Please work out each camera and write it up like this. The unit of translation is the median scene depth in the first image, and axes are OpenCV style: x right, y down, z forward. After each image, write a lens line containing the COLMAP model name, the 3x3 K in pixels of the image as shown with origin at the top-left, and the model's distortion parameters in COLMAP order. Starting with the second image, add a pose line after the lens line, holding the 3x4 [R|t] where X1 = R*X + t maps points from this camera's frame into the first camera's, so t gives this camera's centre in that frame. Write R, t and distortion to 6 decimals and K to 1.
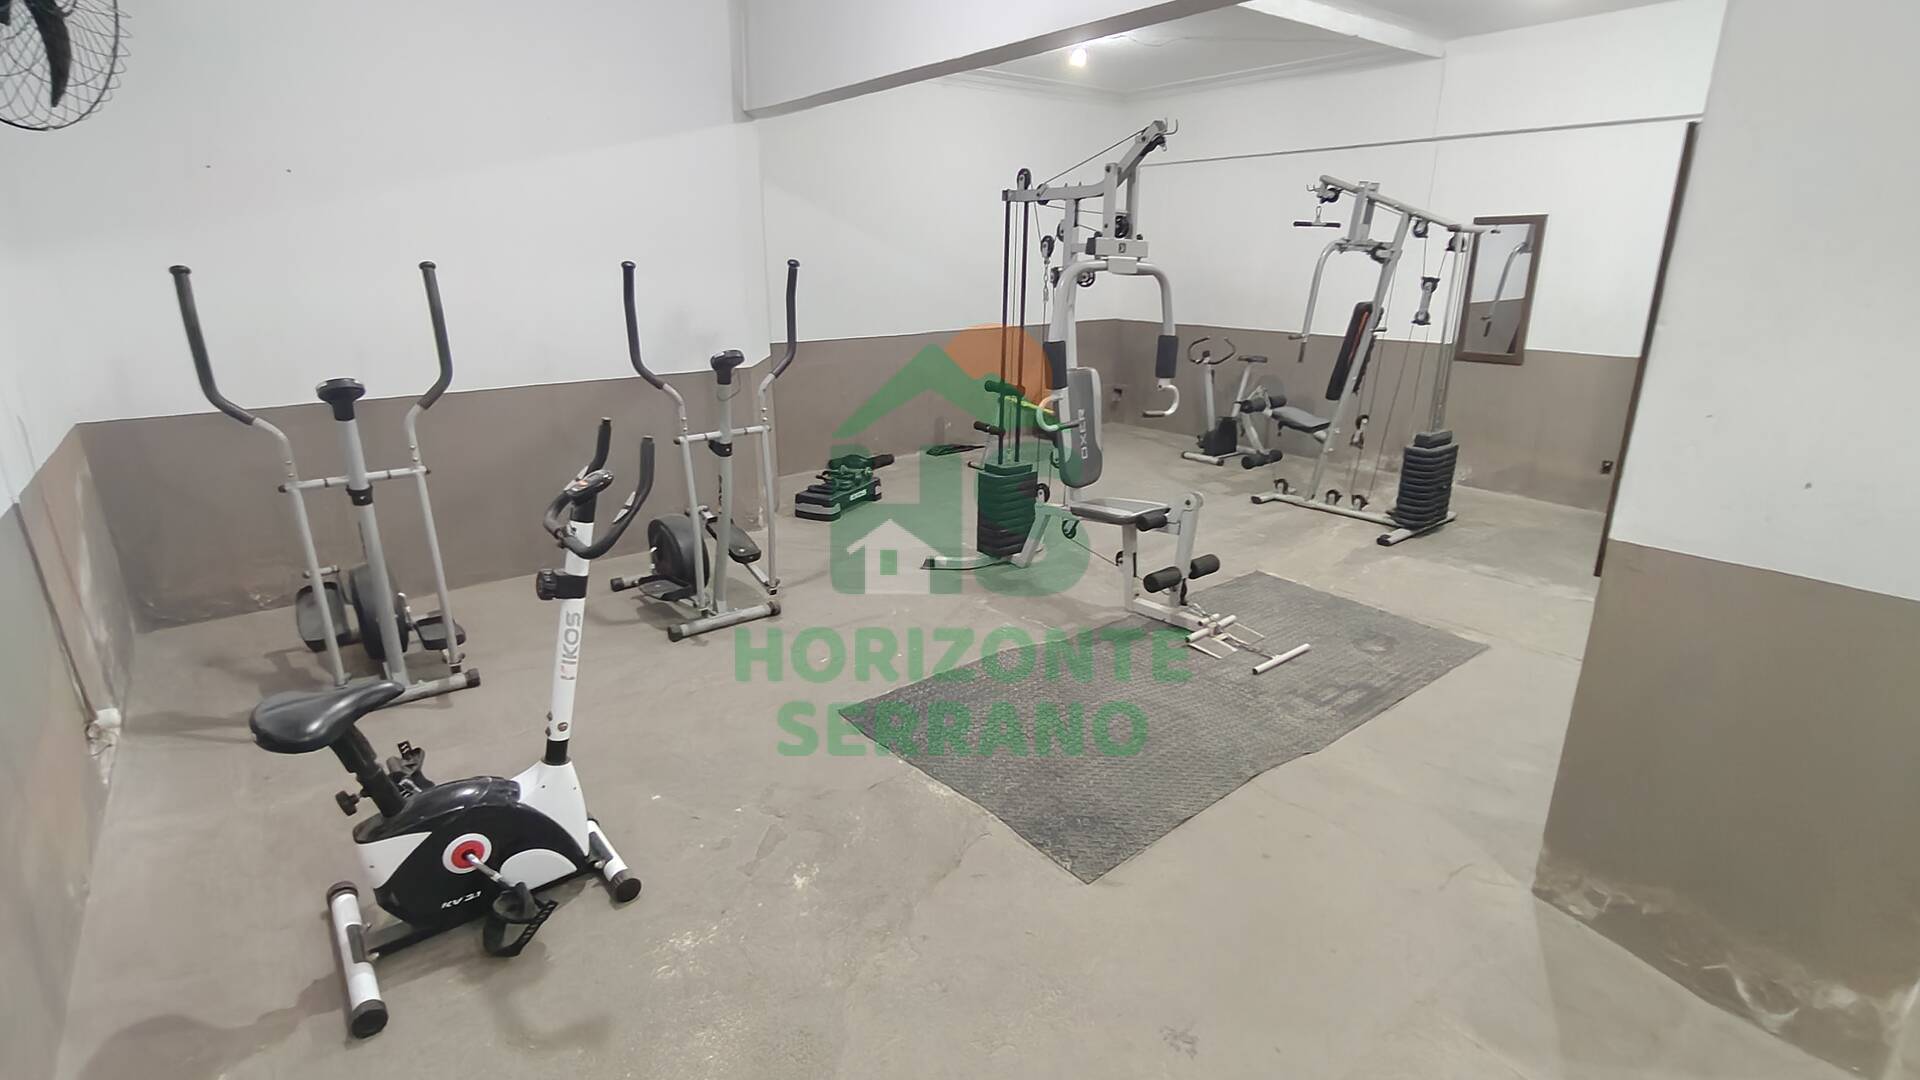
lens RADIAL K [[901.7, 0, 961.6], [0, 901.7, 542.1], [0, 0, 1]] dist [-0.000514, 0.000274]
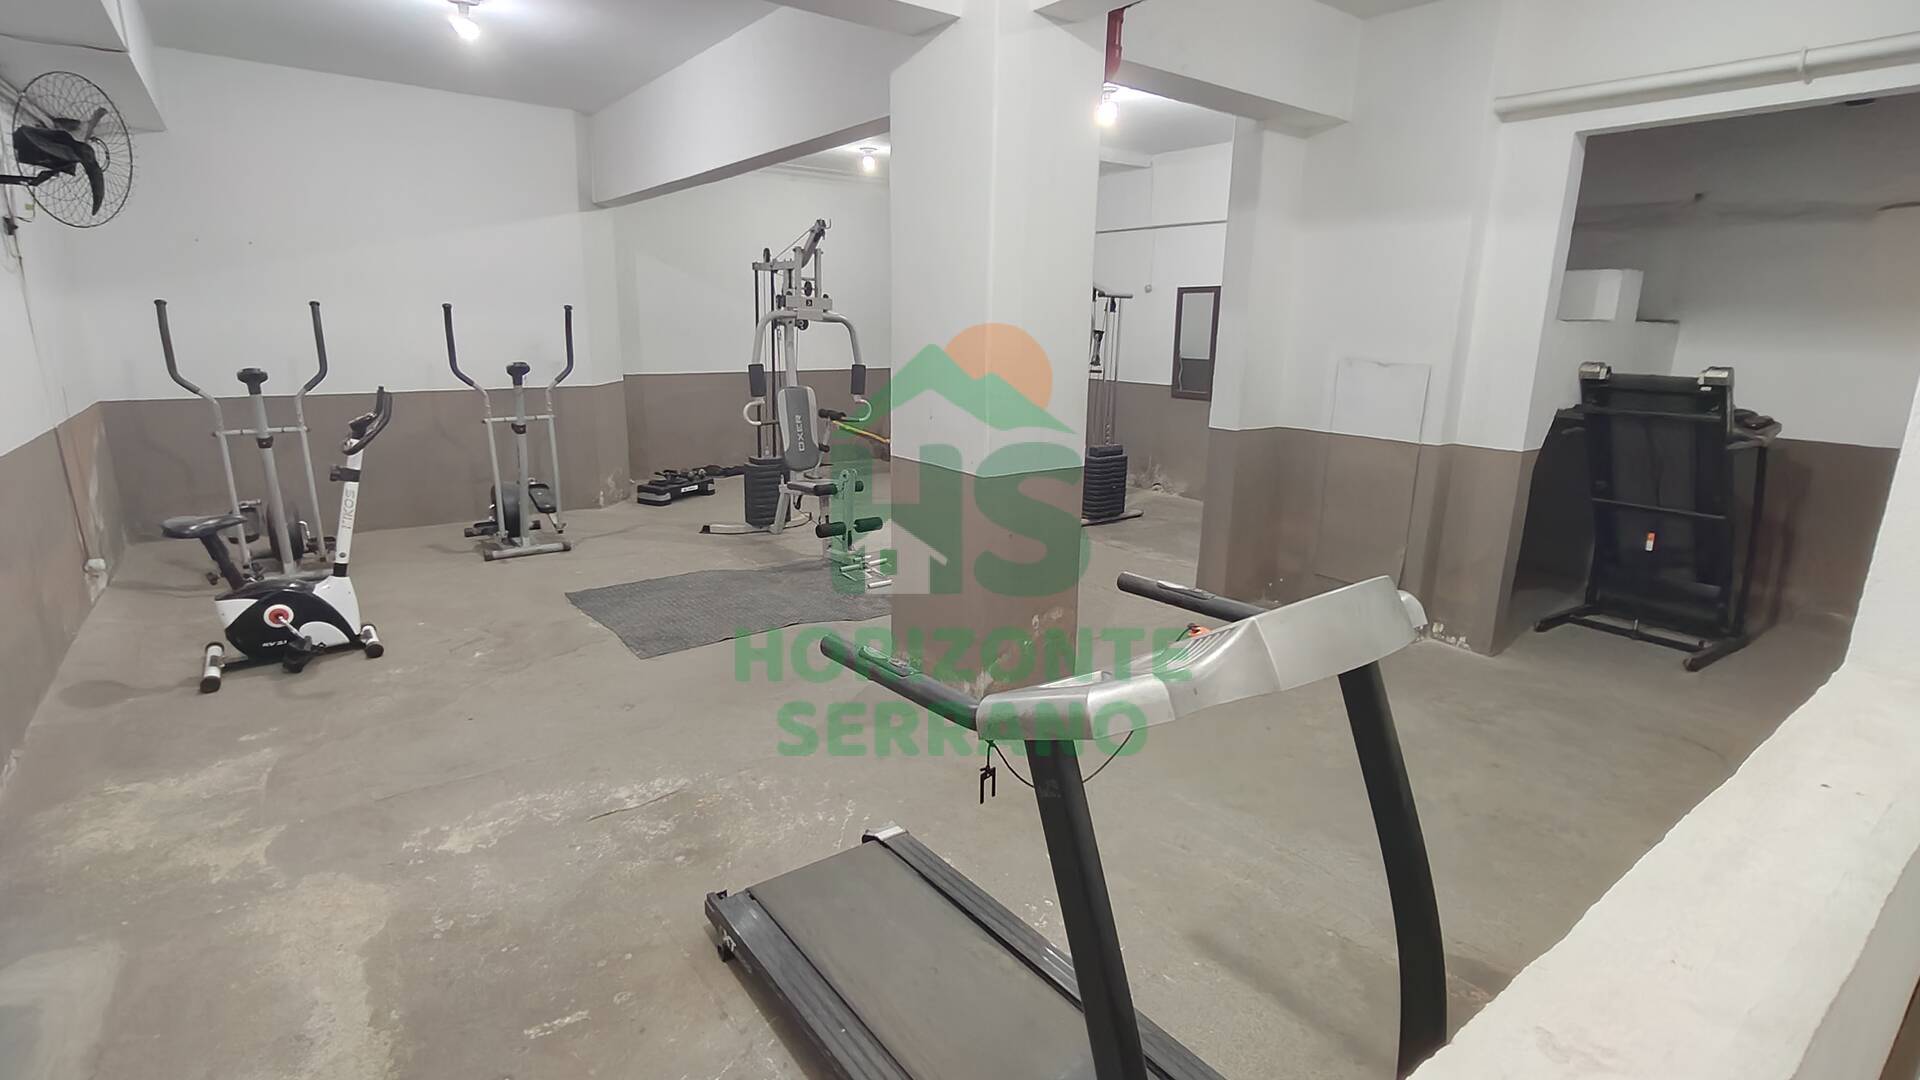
lens RADIAL K [[901.7, 0, 958.2], [0, 901.7, 541.4], [0, 0, 1]] dist [-0.000514, 0.000274]
pose [[0.999429, 0.023876, -0.023895, 0.602505], [-0.025385, 0.997564, -0.064973, 0.193174], [0.022285, 0.065542, 0.997601, -0.557128]]
